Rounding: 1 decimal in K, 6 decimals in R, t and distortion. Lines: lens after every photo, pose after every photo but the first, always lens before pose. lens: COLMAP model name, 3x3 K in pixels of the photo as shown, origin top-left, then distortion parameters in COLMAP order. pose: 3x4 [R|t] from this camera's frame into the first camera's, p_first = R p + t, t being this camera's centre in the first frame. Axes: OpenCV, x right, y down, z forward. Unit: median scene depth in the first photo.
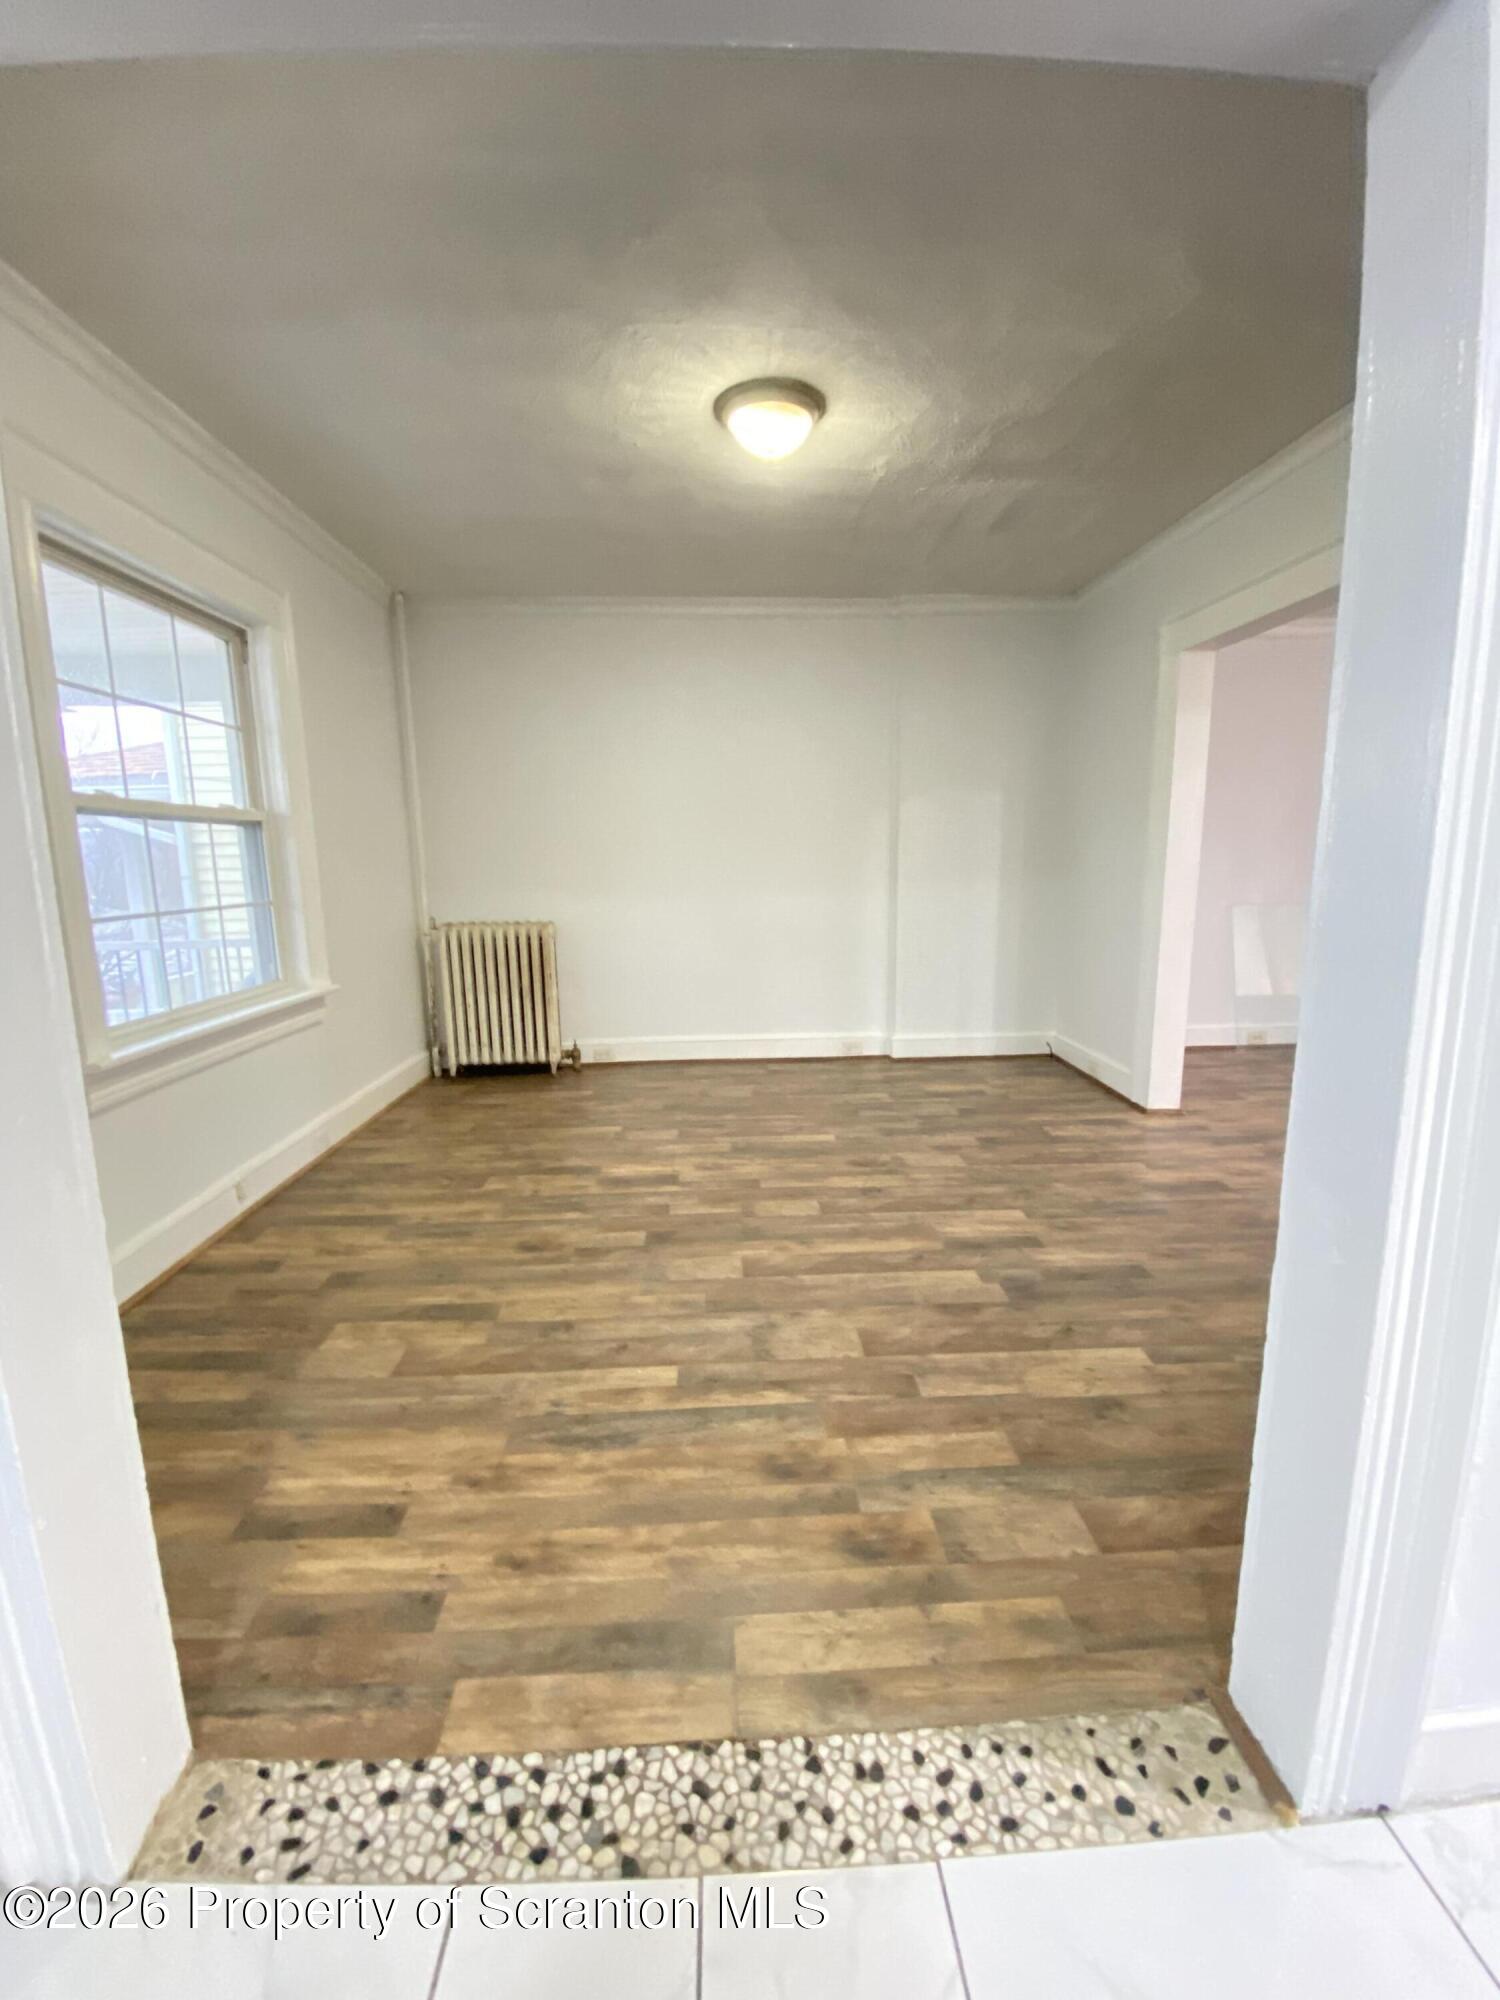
lens RADIAL K [[812.8, 0, 749.7], [0, 812.8, 993.7], [0, 0, 1]] dist [0.004917, -0.013600]
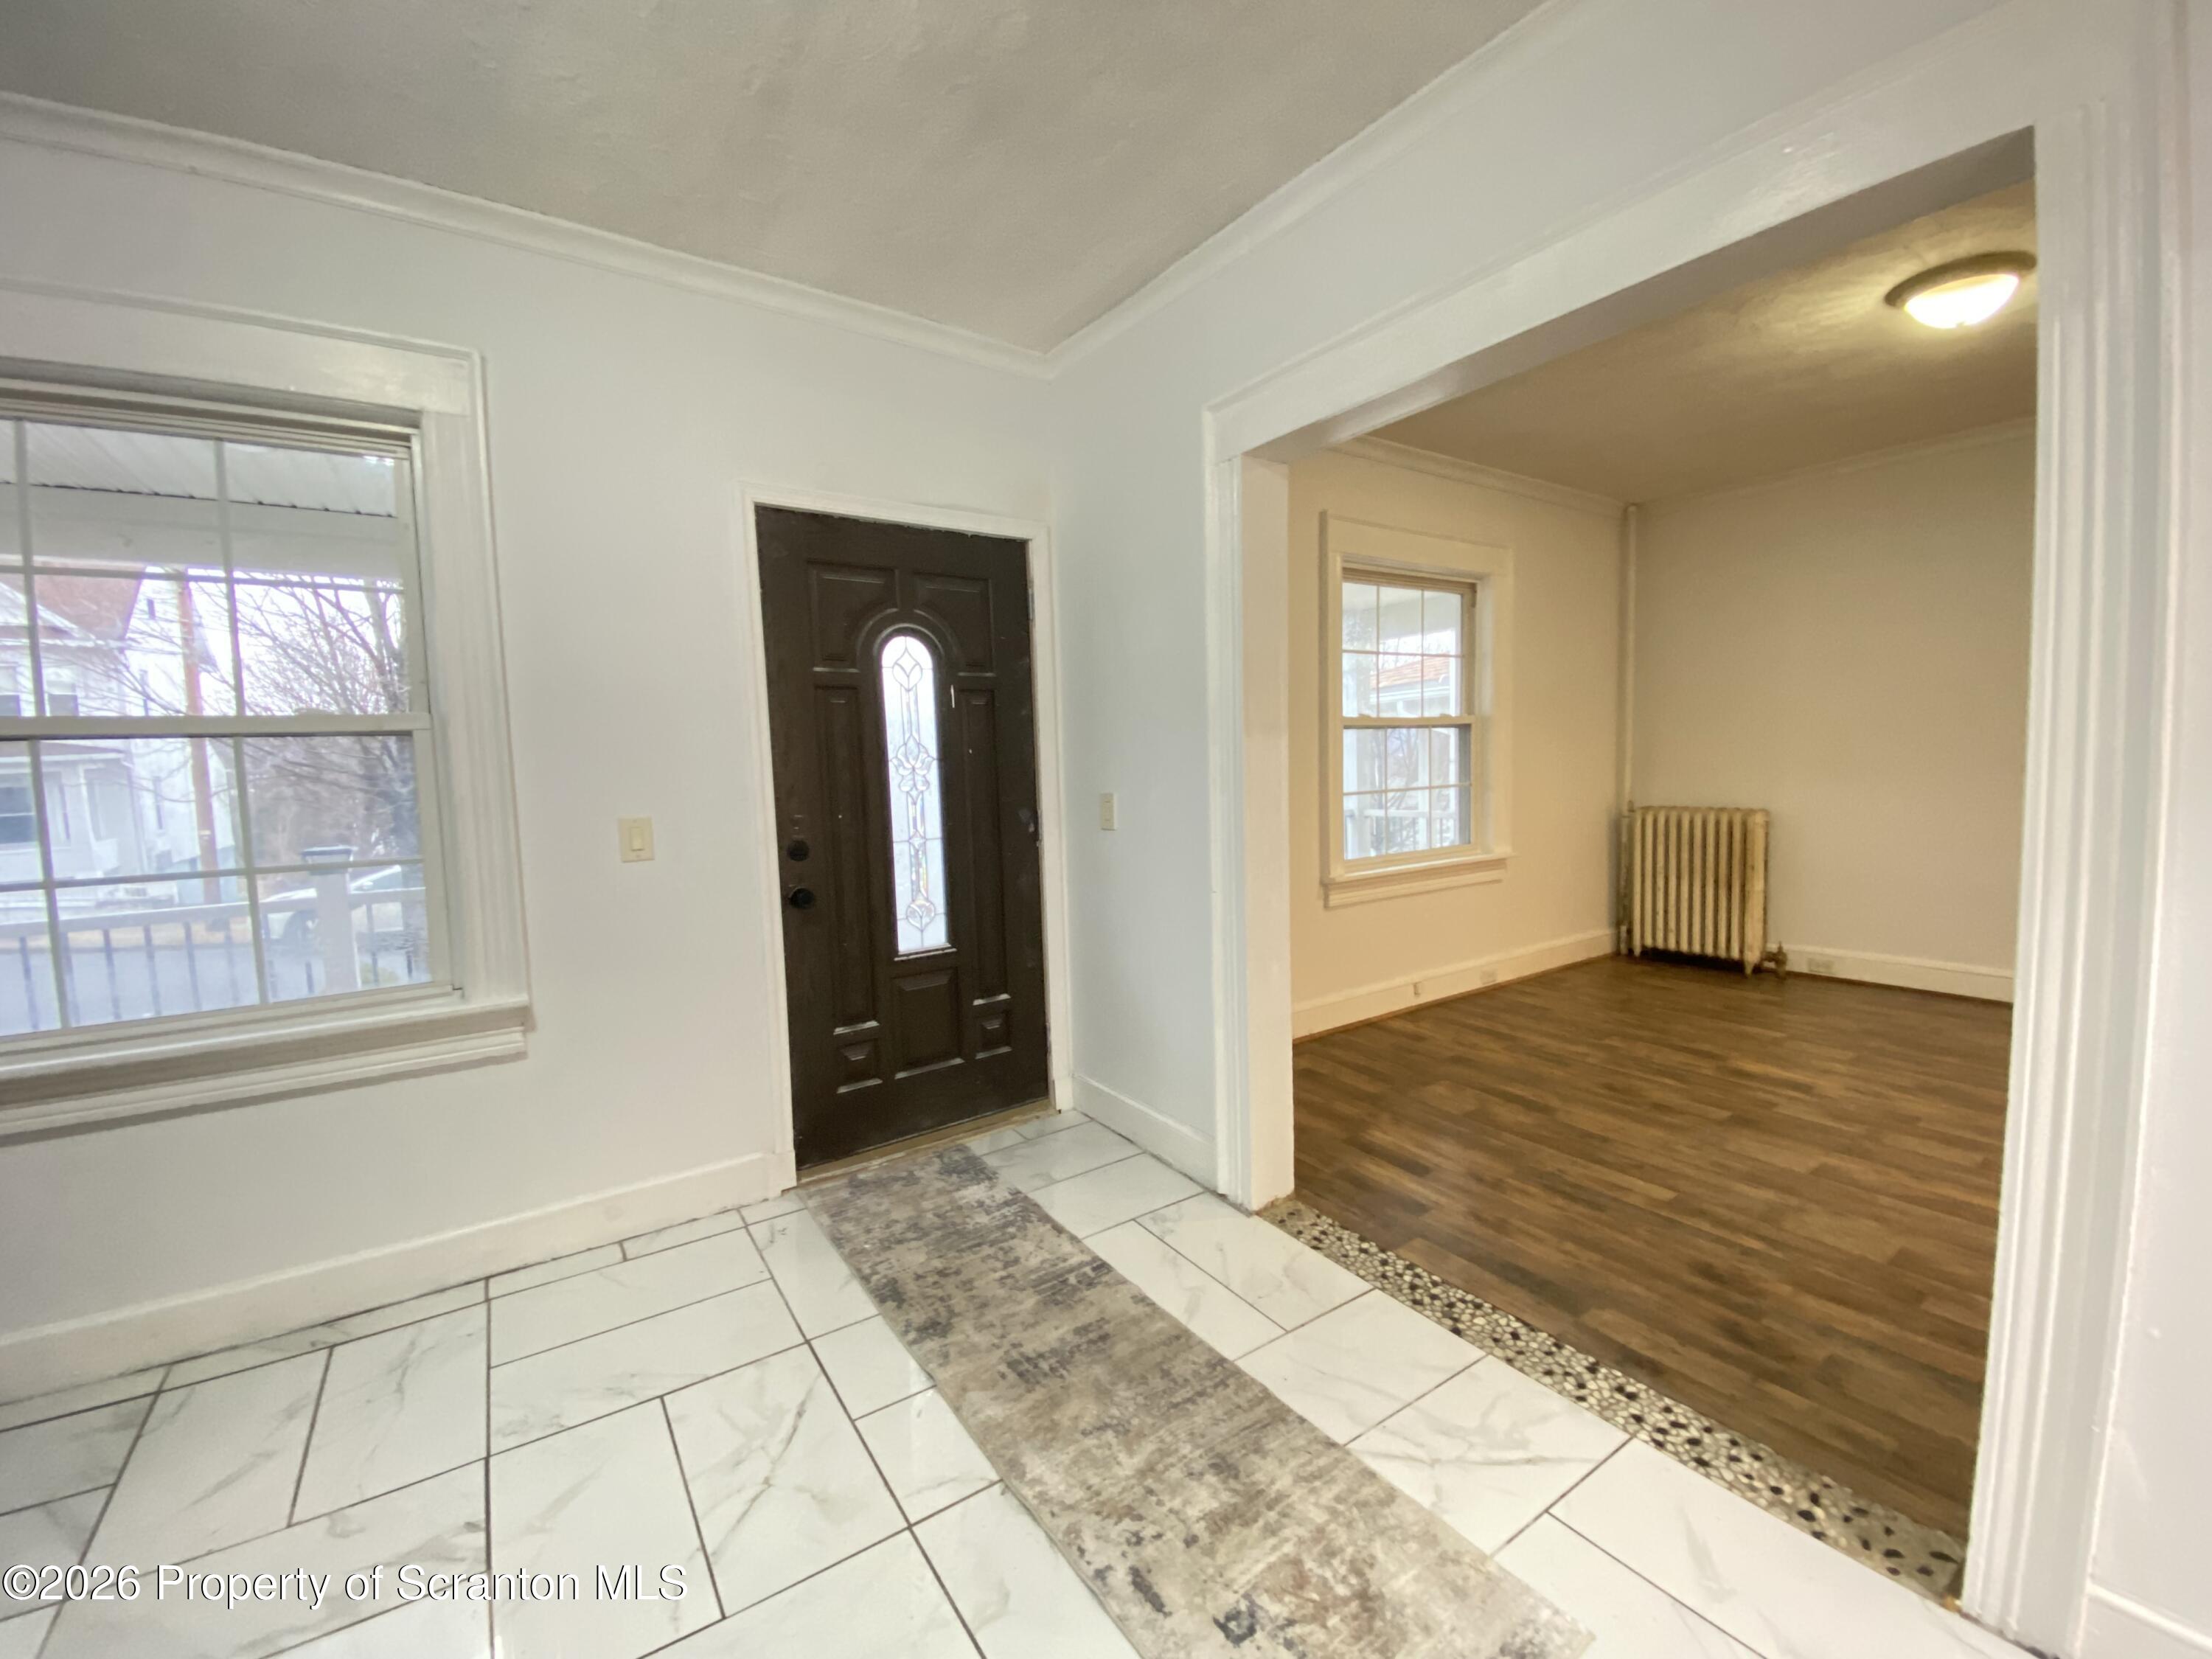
lens RADIAL K [[899.0, 0, 1096.9], [0, 899.0, 824.1], [0, 0, 1]] dist [0.004917, -0.013600]
pose [[0.520689, 0.065115, -0.851260, 0.441068], [-0.119948, 0.992777, 0.002572, 0.027965], [0.845278, 0.100767, 0.524739, -0.346320]]
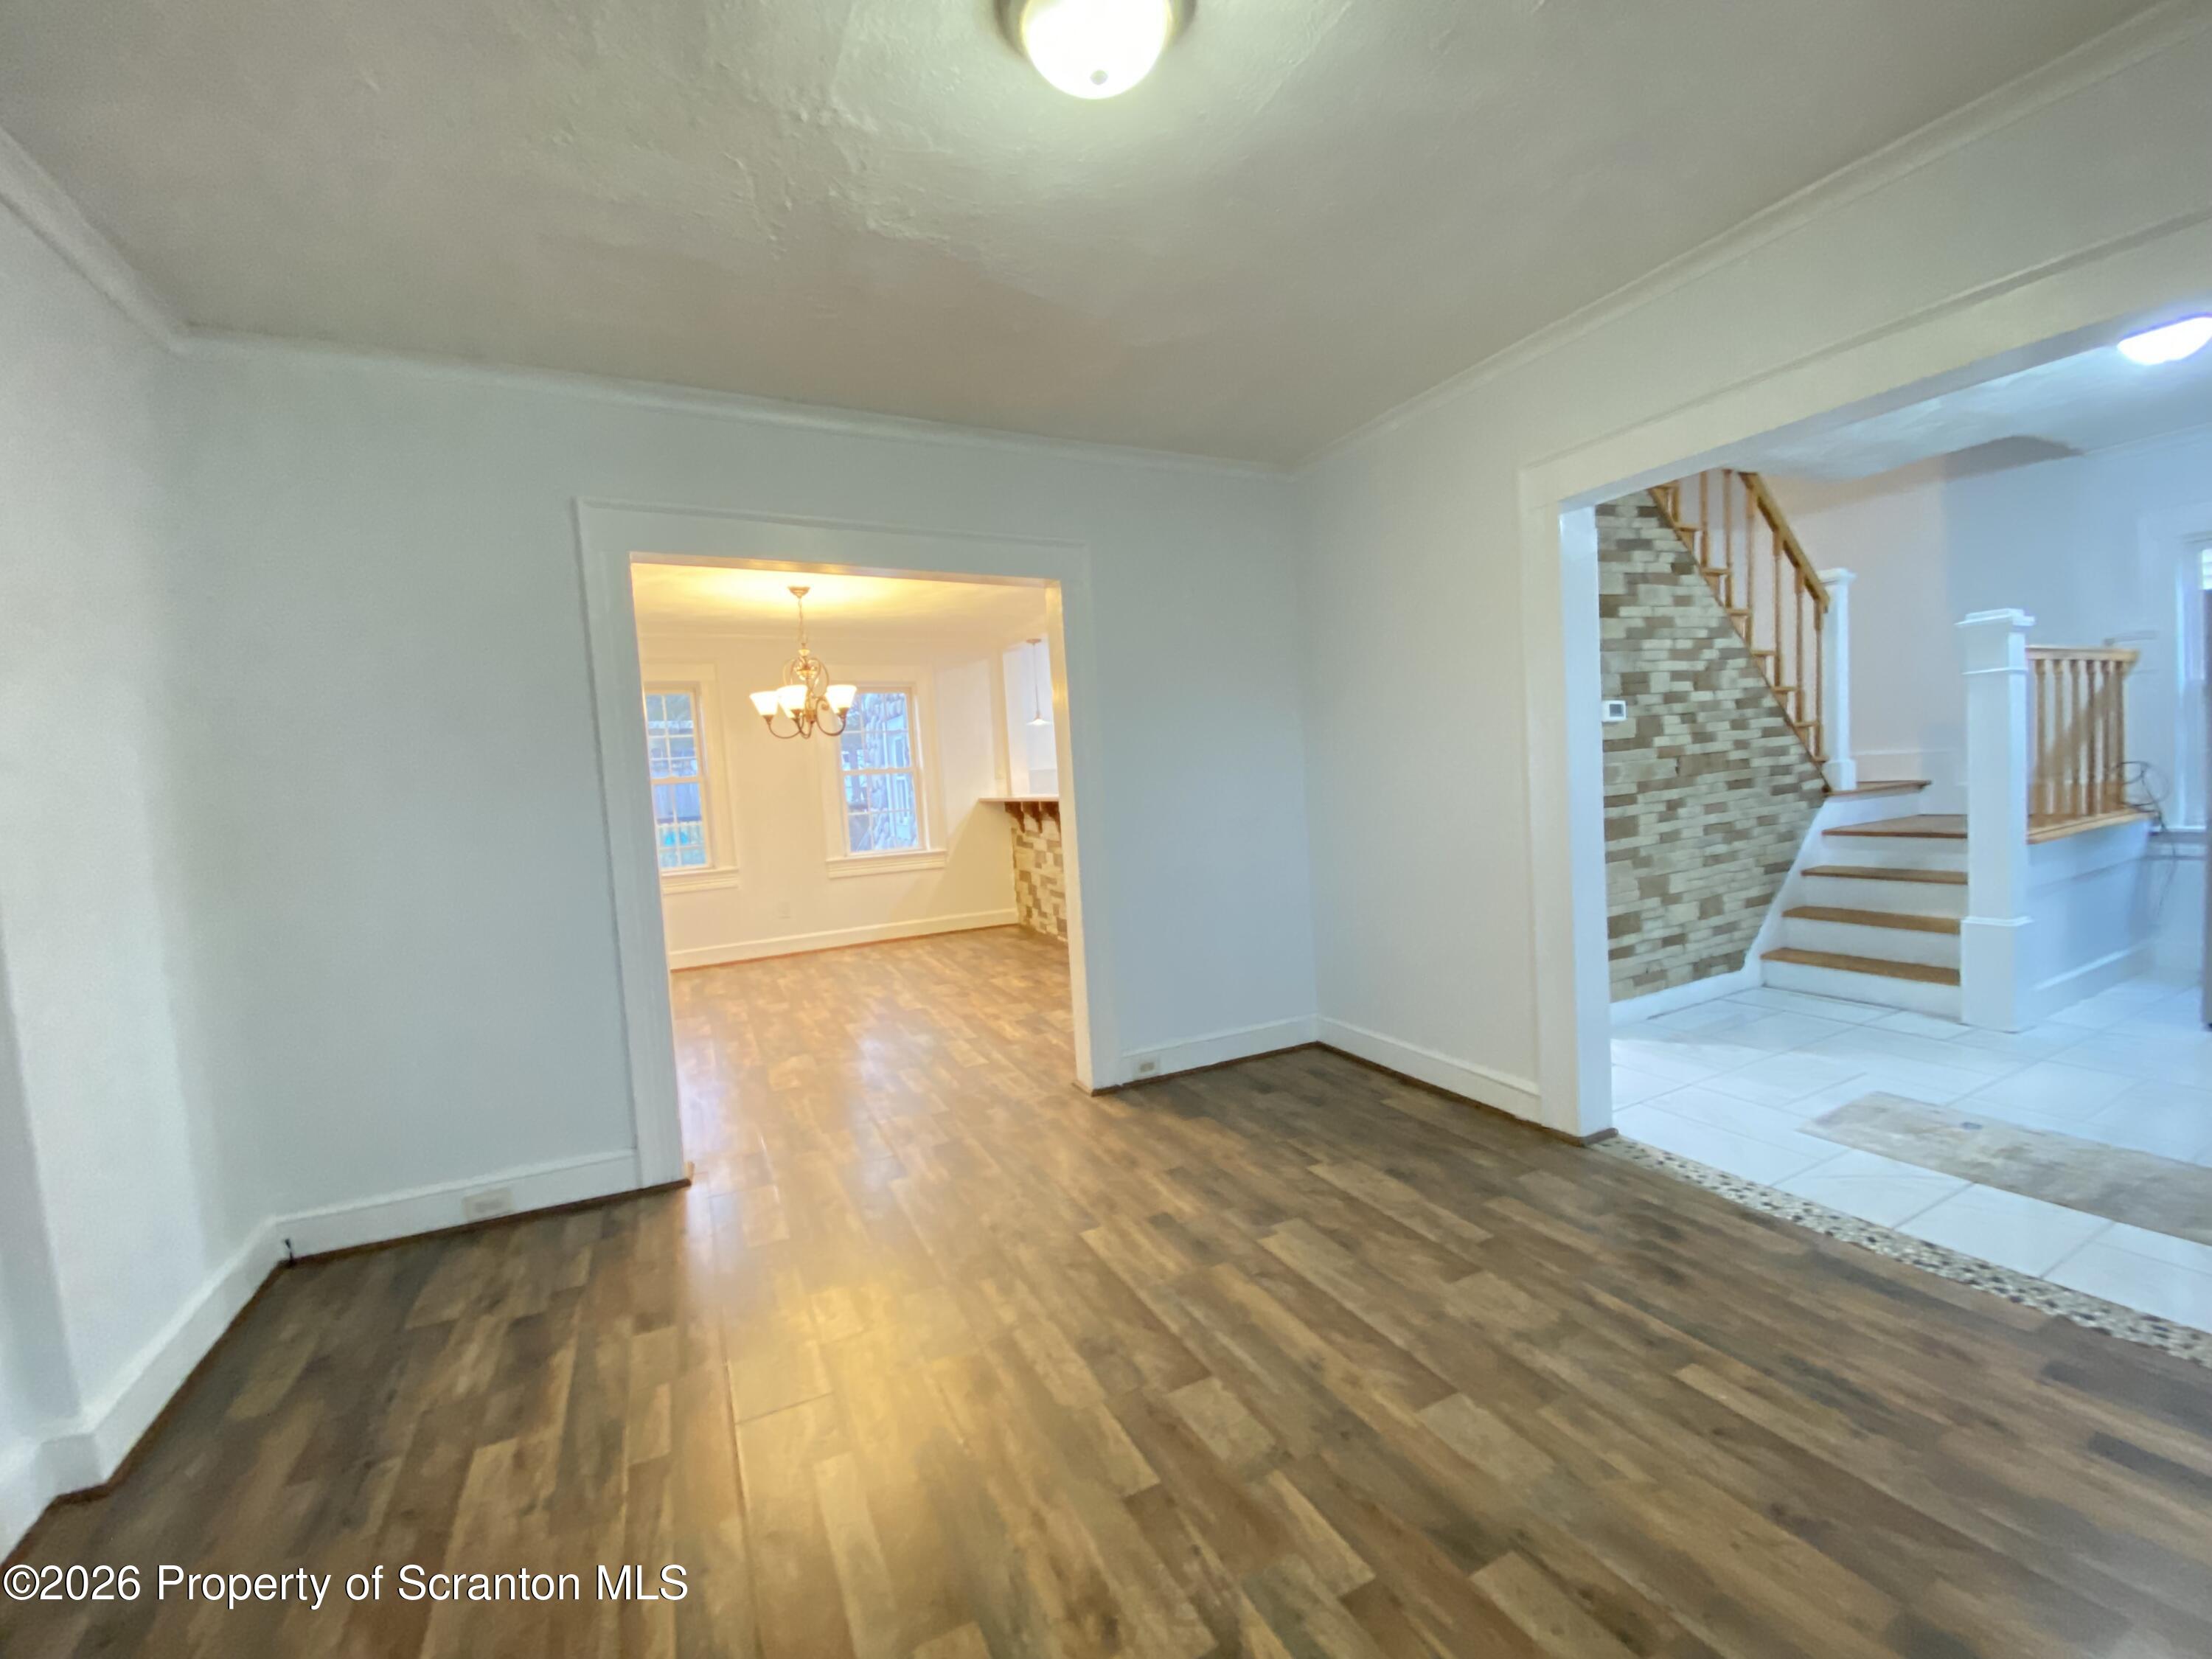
lens RADIAL K [[899.0, 0, 1089.9], [0, 899.0, 827.0], [0, 0, 1]] dist [0.004917, -0.013600]
pose [[-0.380461, -0.017830, 0.924625, -0.579899], [0.217131, 0.970144, 0.108052, -0.260784], [-0.898946, 0.241874, -0.365231, 1.440591]]
